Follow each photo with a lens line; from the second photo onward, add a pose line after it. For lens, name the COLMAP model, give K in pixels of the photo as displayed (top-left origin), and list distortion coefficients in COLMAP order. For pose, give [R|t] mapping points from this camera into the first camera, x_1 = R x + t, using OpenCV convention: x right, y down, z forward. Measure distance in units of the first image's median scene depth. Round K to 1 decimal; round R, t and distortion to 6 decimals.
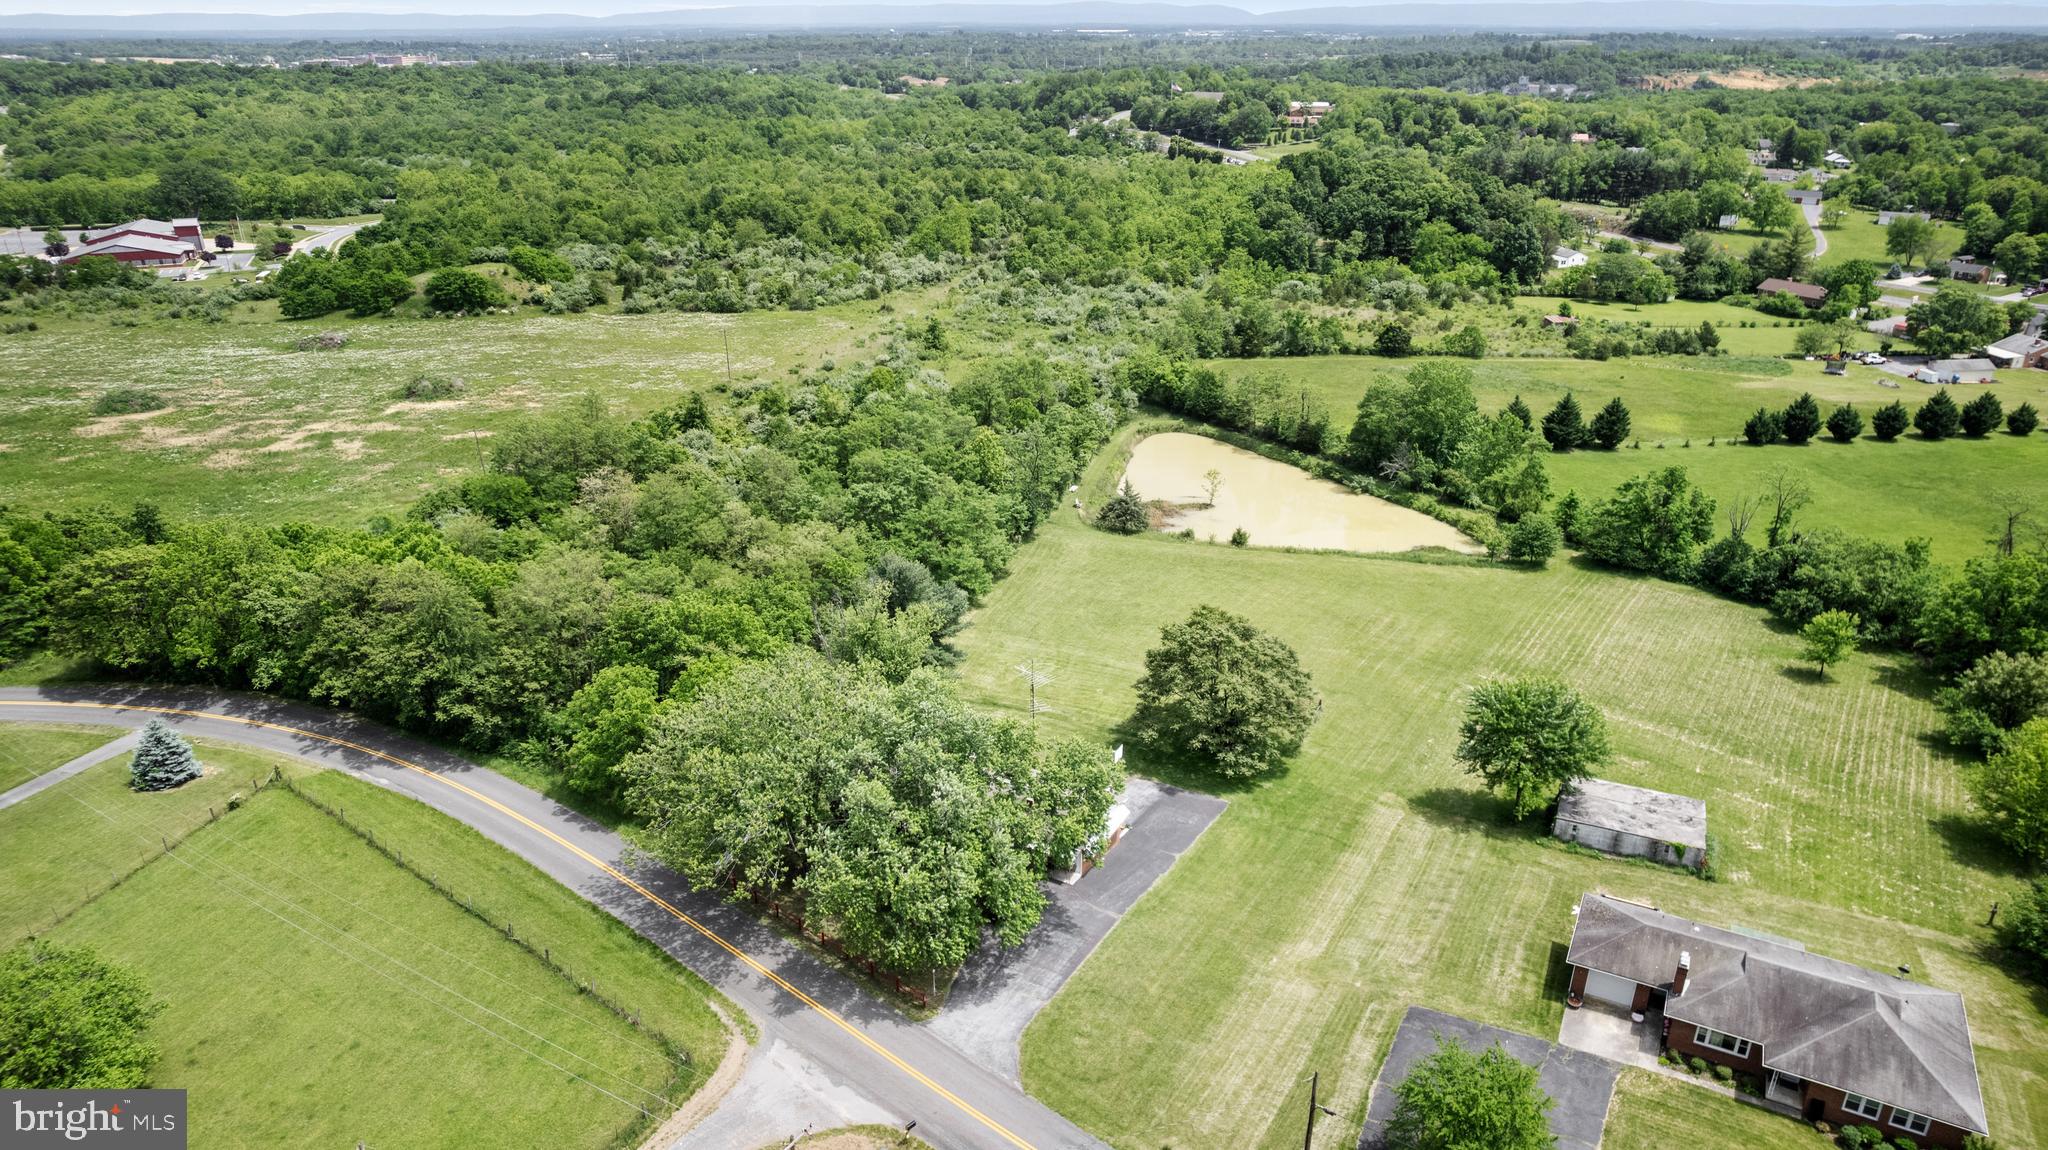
lens RADIAL K [[1319.6, 0, 1024.0], [0, 1319.6, 575.0], [0, 0, 1]] dist [-0.091816, 0.074337]
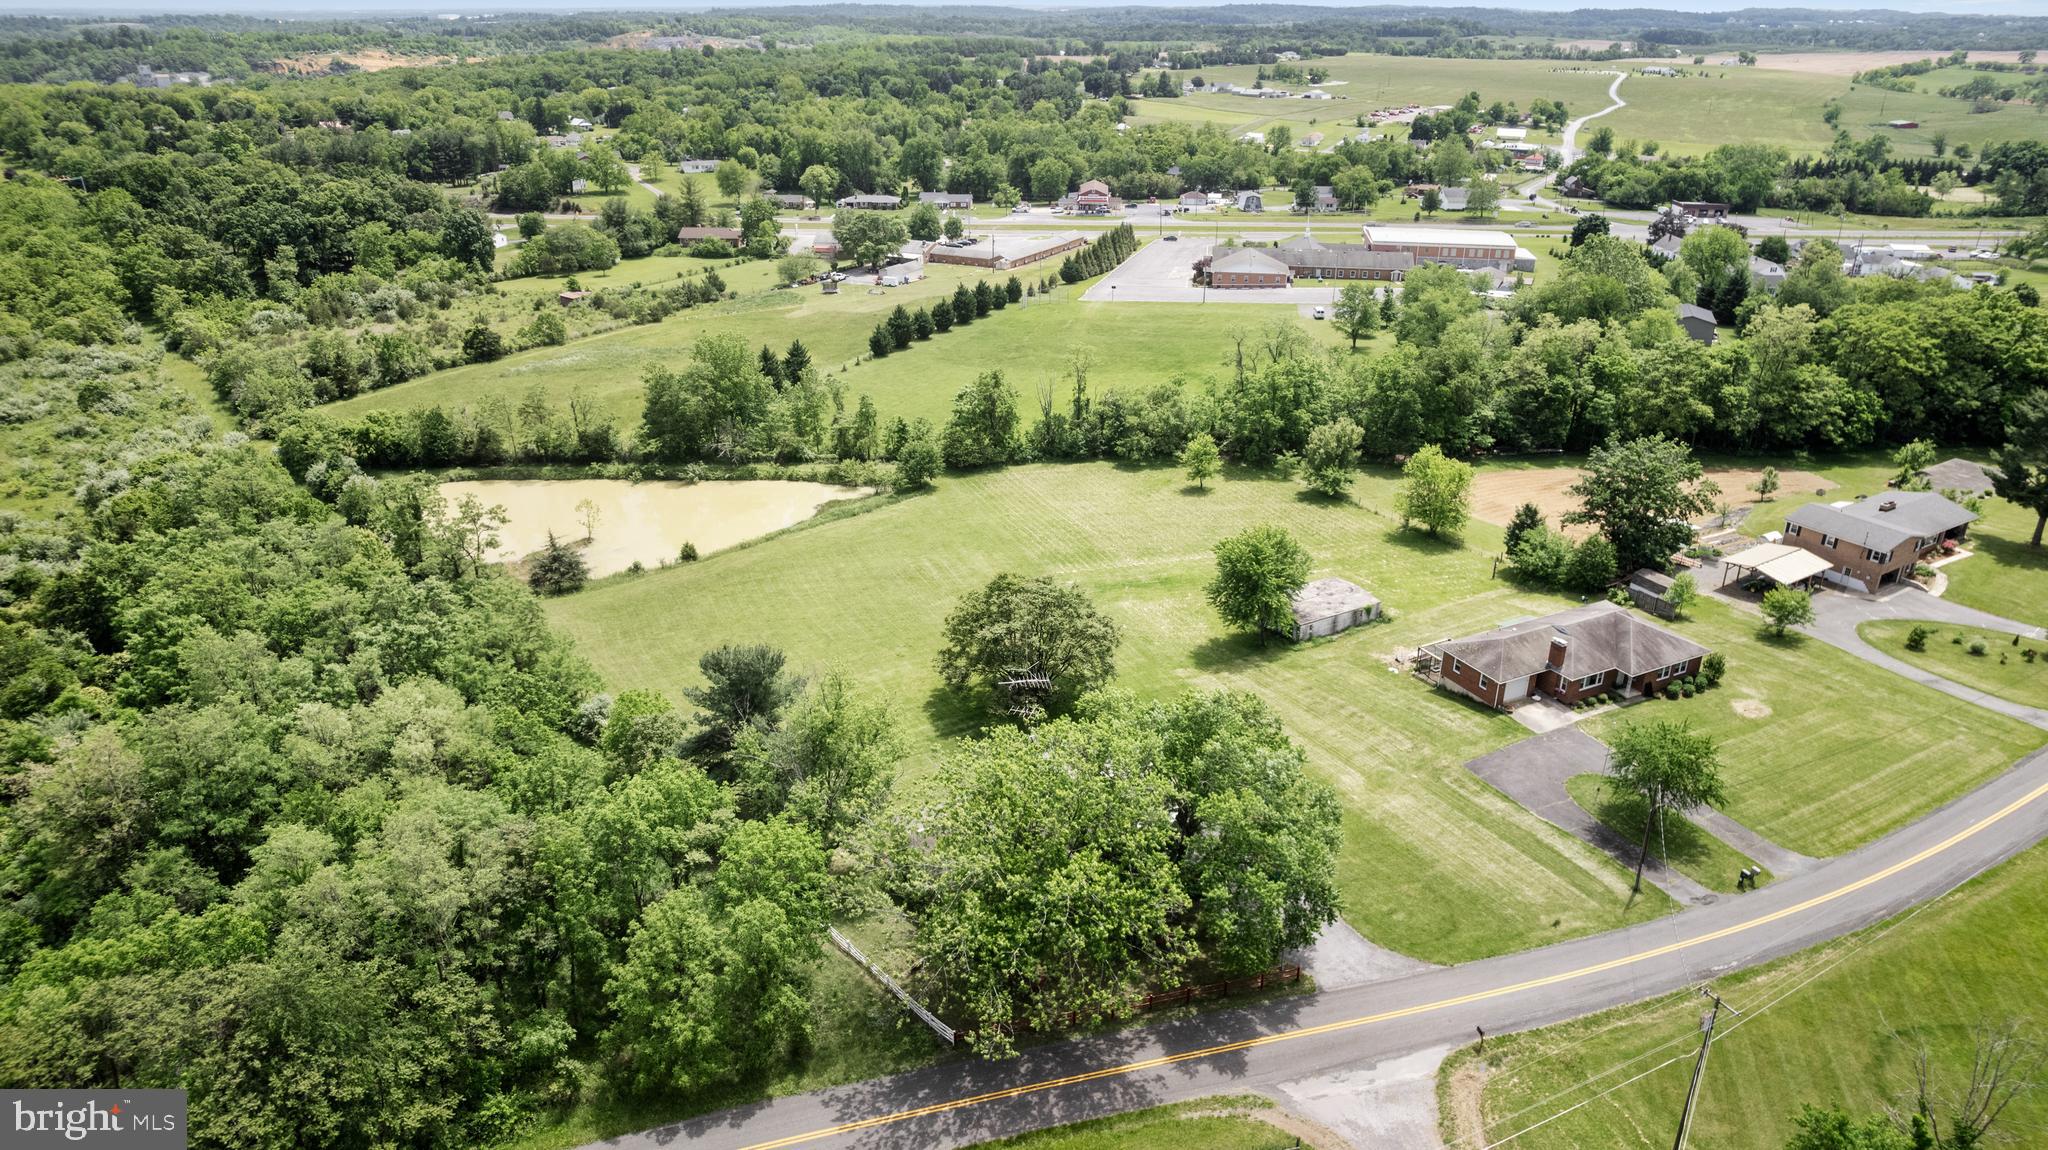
lens RADIAL K [[1319.6, 0, 1024.0], [0, 1319.6, 575.0], [0, 0, 1]] dist [-0.091816, 0.074337]
pose [[0.567966, -0.324950, 0.756189, -0.324840], [0.315649, 0.934509, 0.164497, -0.072298], [-0.760119, 0.145262, 0.633339, 0.184956]]
